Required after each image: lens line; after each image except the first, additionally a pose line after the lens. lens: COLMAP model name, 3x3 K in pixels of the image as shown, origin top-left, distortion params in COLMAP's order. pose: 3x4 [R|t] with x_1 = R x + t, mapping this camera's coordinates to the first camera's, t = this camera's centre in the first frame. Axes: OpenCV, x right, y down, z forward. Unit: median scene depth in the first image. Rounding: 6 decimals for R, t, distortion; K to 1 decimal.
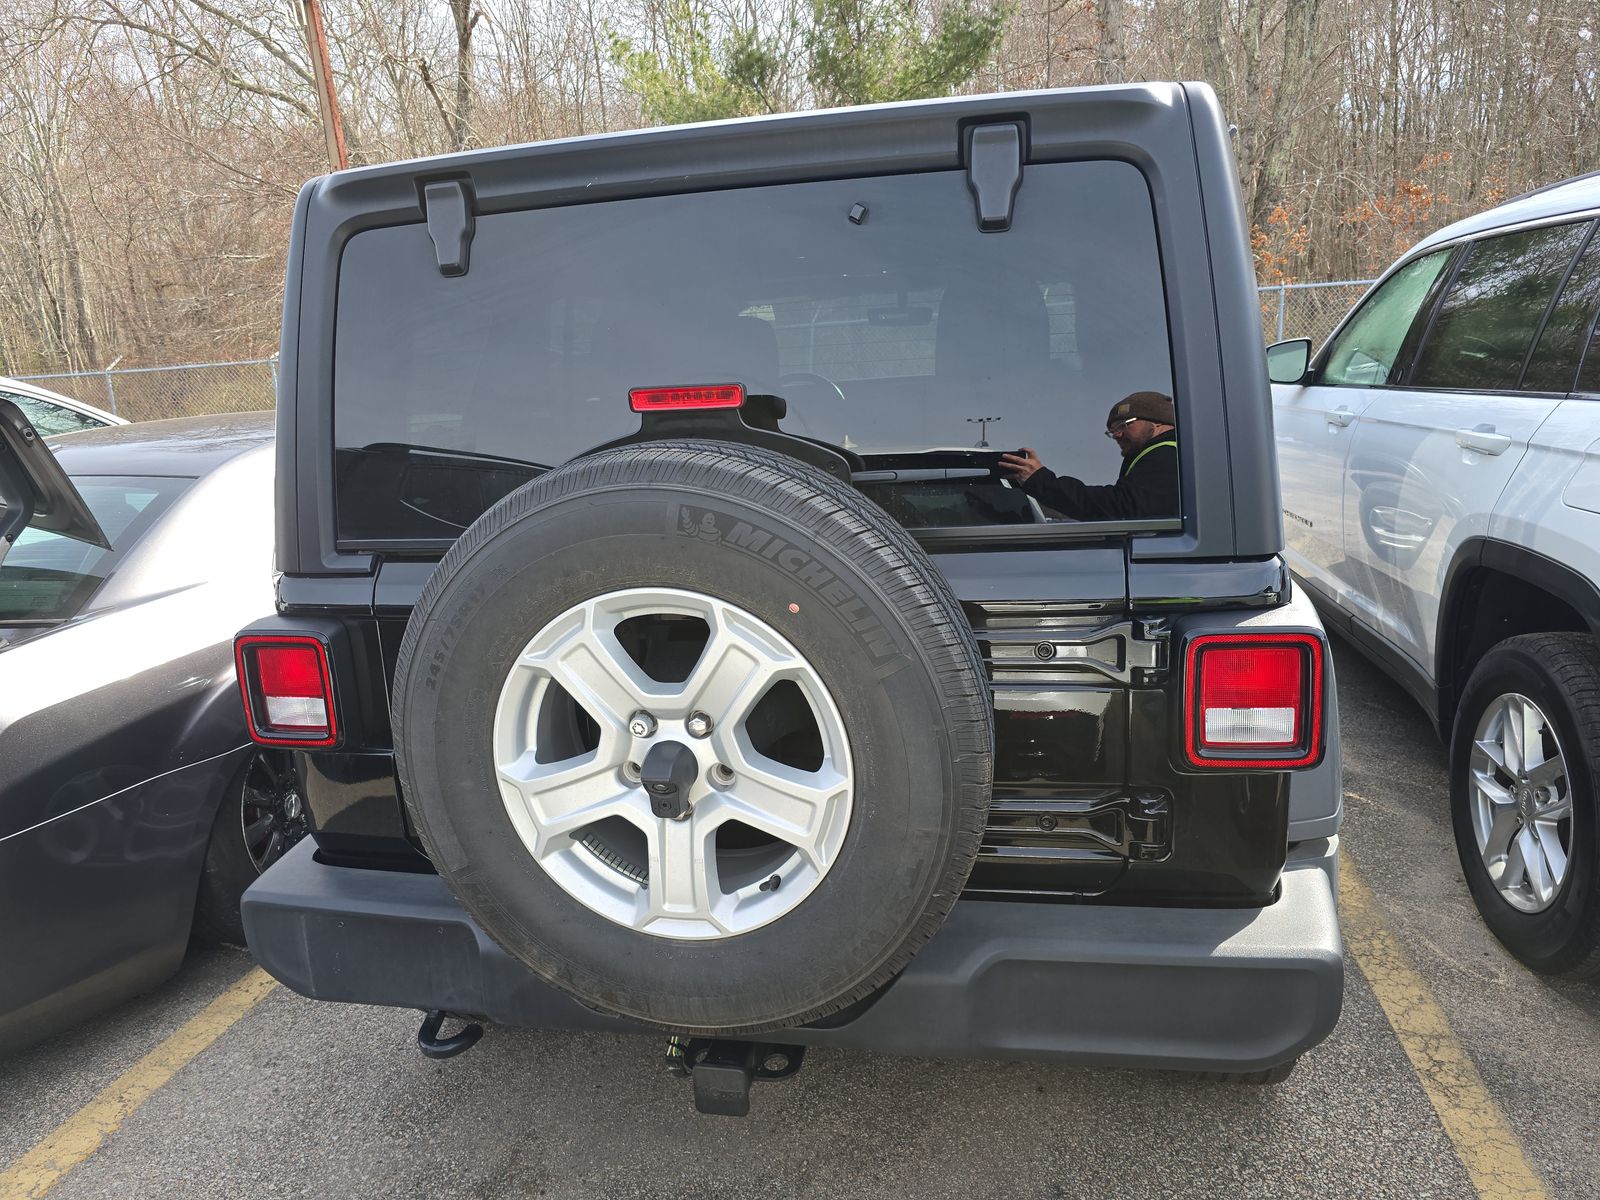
lens RADIAL K [[1088.0, 0, 800.3], [0, 1088.0, 603.7], [0, 0, 1]] dist [0.035133, -0.011152]
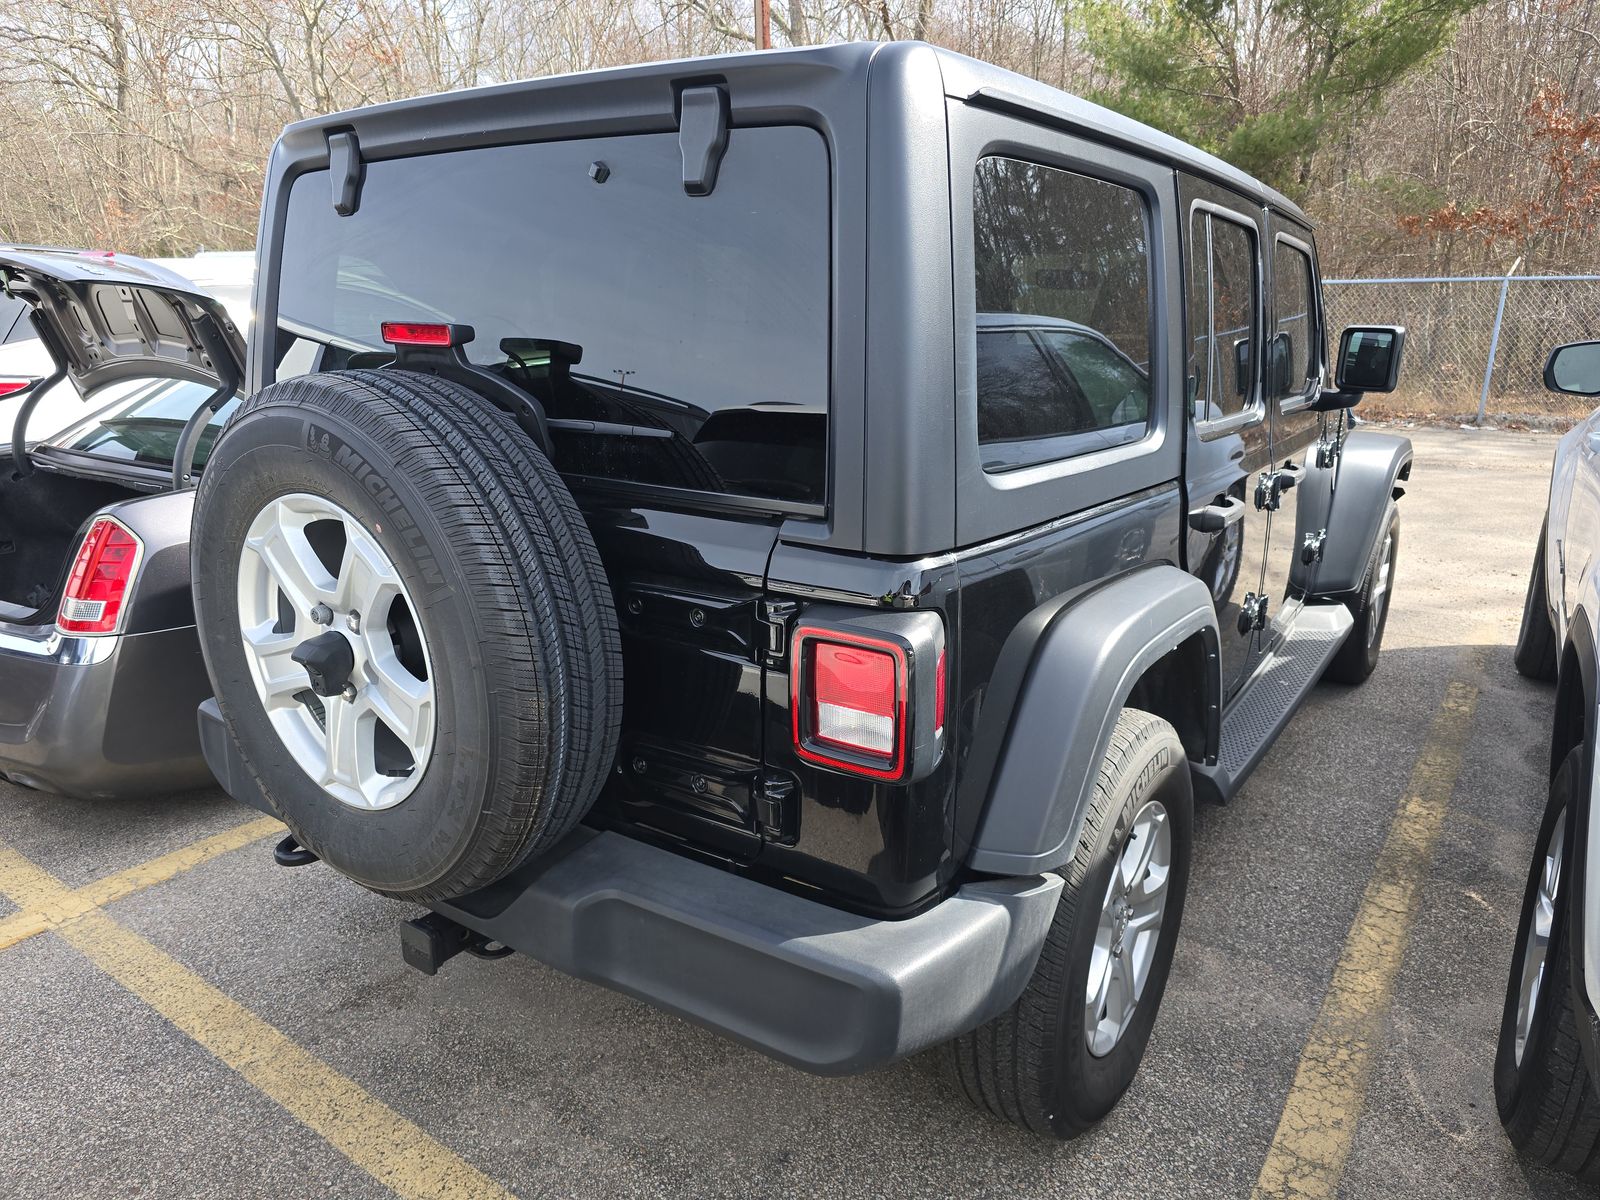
lens RADIAL K [[1088.0, 0, 801.7], [0, 1088.0, 603.1], [0, 0, 1]] dist [0.035133, -0.011152]
pose [[0.918264, 0.173478, -0.355946, 0.696993], [-0.157196, 0.984760, 0.074412, -0.062097], [0.363430, -0.012377, 0.931539, 0.095928]]
